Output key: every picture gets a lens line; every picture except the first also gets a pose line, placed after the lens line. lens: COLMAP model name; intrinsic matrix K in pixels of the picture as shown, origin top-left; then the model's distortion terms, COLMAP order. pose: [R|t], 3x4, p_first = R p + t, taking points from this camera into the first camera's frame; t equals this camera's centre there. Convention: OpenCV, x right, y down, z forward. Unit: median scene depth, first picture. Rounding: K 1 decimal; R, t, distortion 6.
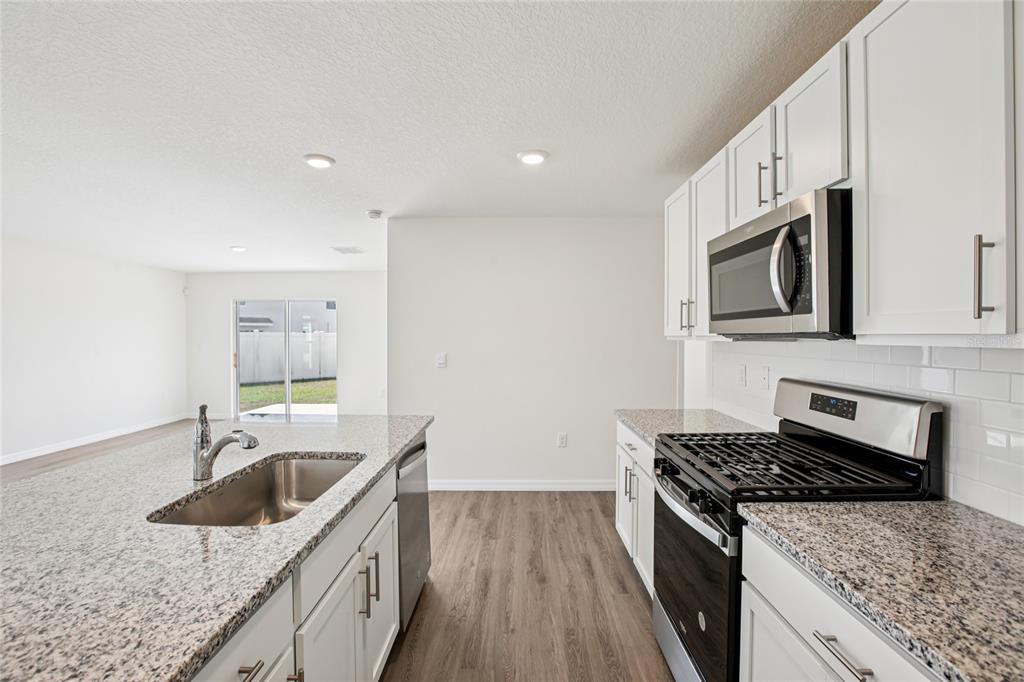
lens RADIAL K [[466.9, 0, 506.0], [0, 466.9, 334.7], [0, 0, 1]] dist [-0.046837, 0.012373]
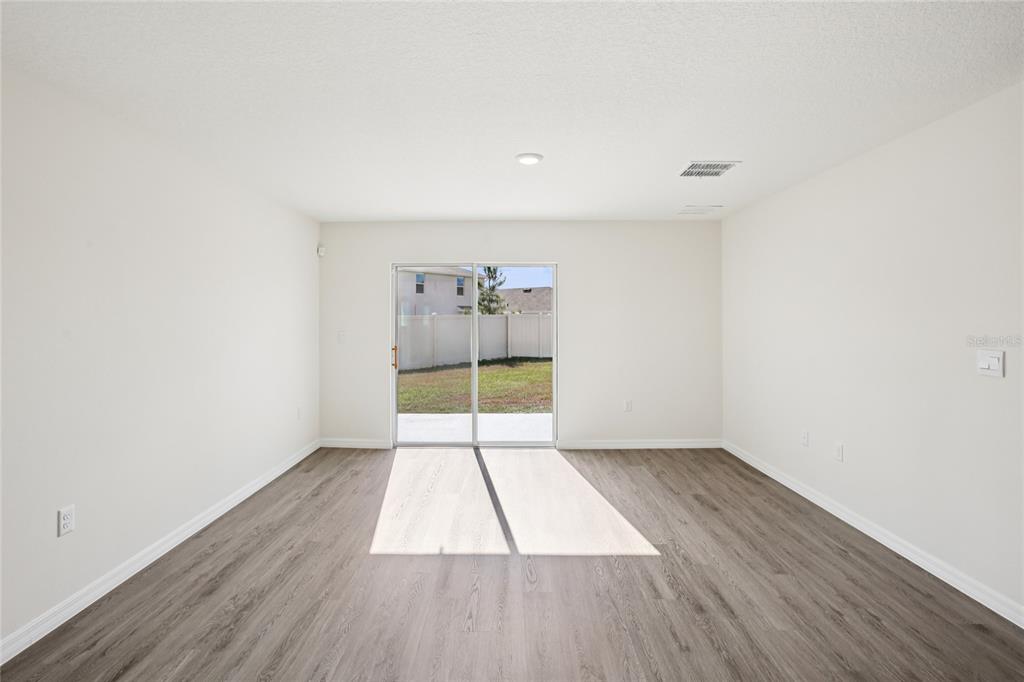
lens RADIAL K [[498.1, 0, 512.0], [0, 498.1, 310.0], [0, 0, 1]] dist [0.002122, 0.000337]
pose [[0.999691, -0.004716, 0.024419, -1.096955], [0.005168, 0.999816, -0.018491, 0.007199], [-0.024327, 0.018611, 0.999531, 0.734404]]
